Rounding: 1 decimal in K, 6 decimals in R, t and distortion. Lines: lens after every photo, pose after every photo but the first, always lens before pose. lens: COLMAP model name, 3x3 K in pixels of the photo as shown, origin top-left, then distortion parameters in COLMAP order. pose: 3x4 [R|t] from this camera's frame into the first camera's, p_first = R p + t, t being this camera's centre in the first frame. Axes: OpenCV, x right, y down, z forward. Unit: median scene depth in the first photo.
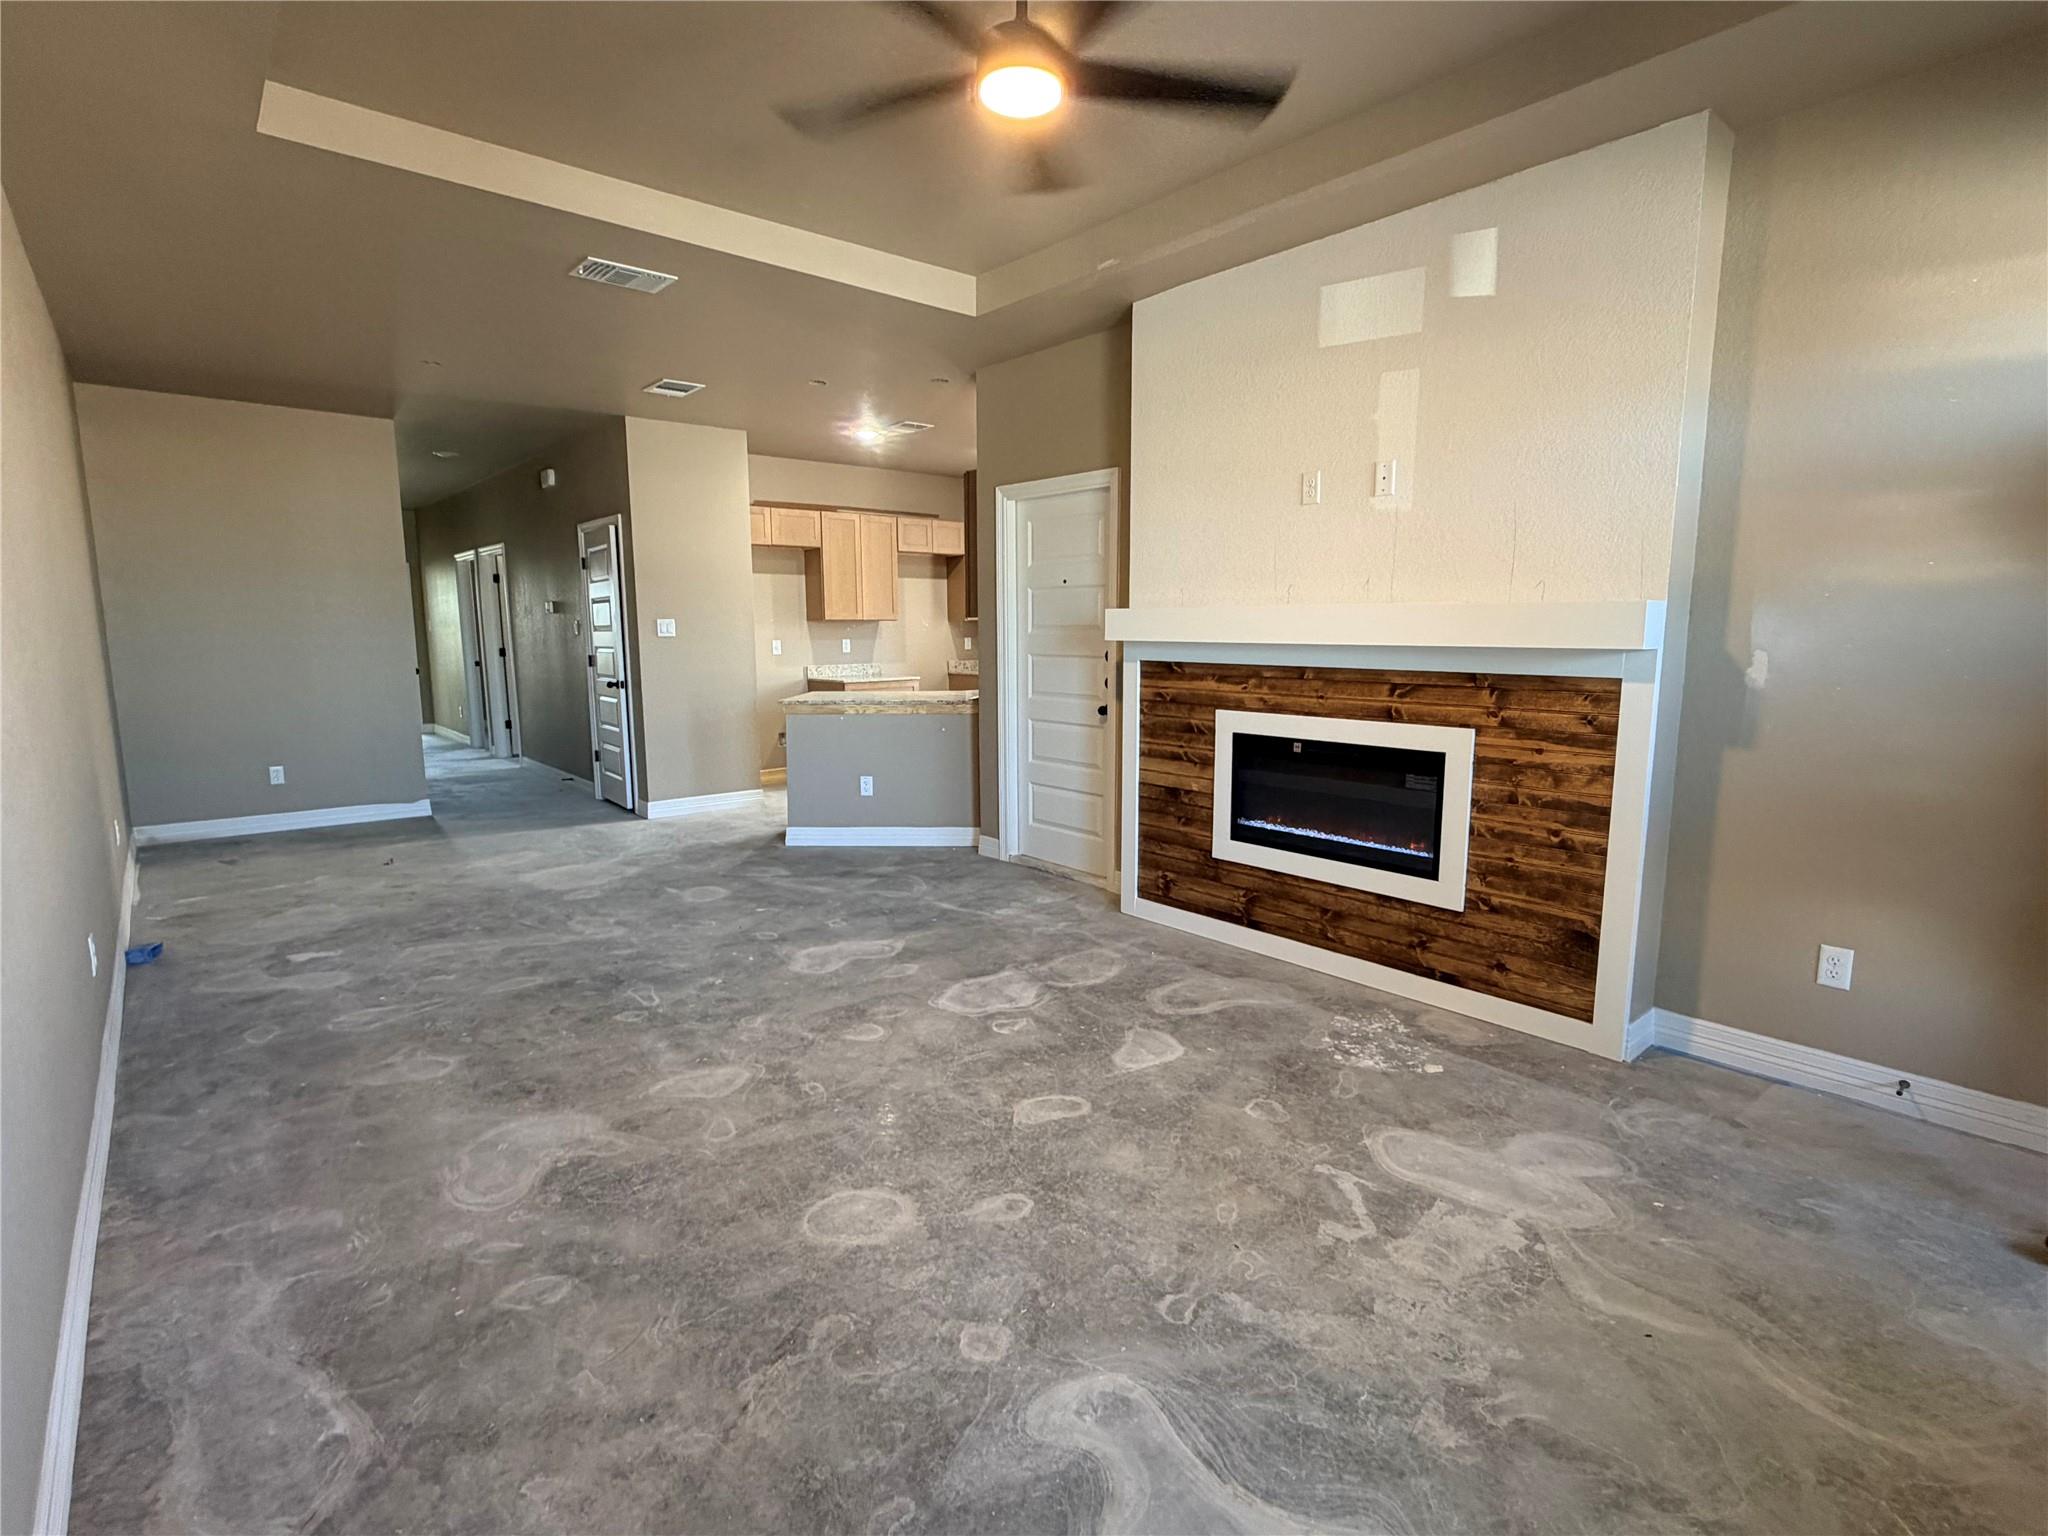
lens RADIAL K [[982.1, 0, 1030.9], [0, 982.1, 763.0], [0, 0, 1]] dist [-0.002288, 0.001015]
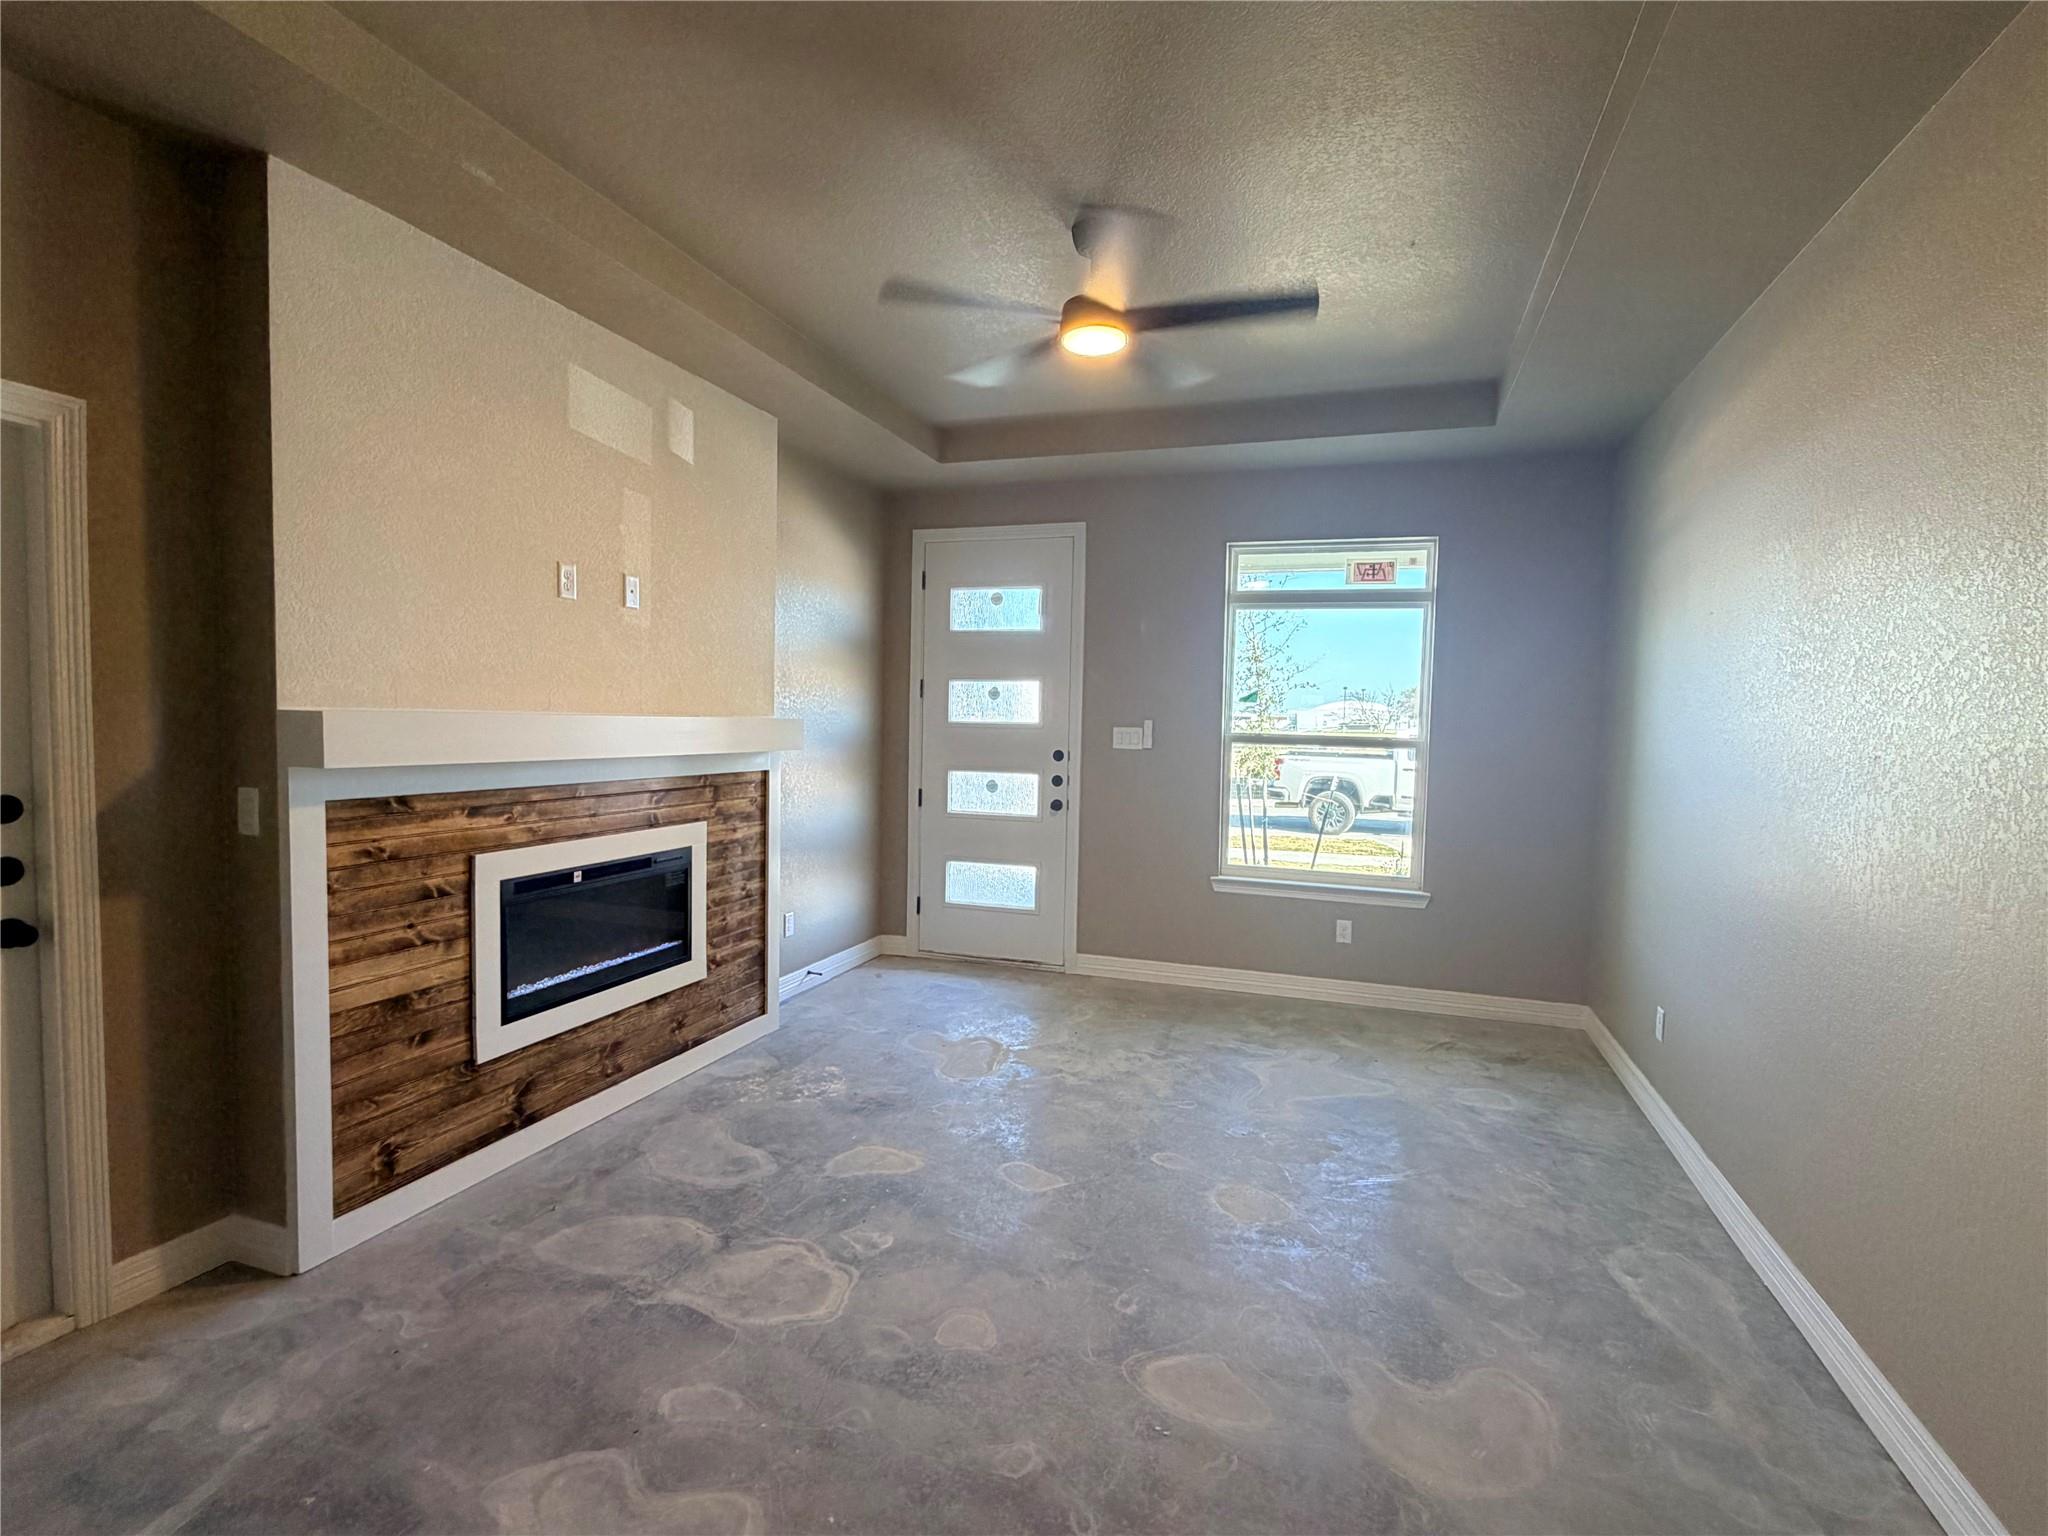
lens RADIAL K [[982.1, 0, 1023.0], [0, 982.1, 770.3], [0, 0, 1]] dist [-0.002288, 0.001015]
pose [[-0.496116, -0.054537, 0.866542, -0.688052], [0.098817, 0.987994, 0.118756, -0.178376], [-0.862615, 0.144545, -0.484770, 1.108457]]
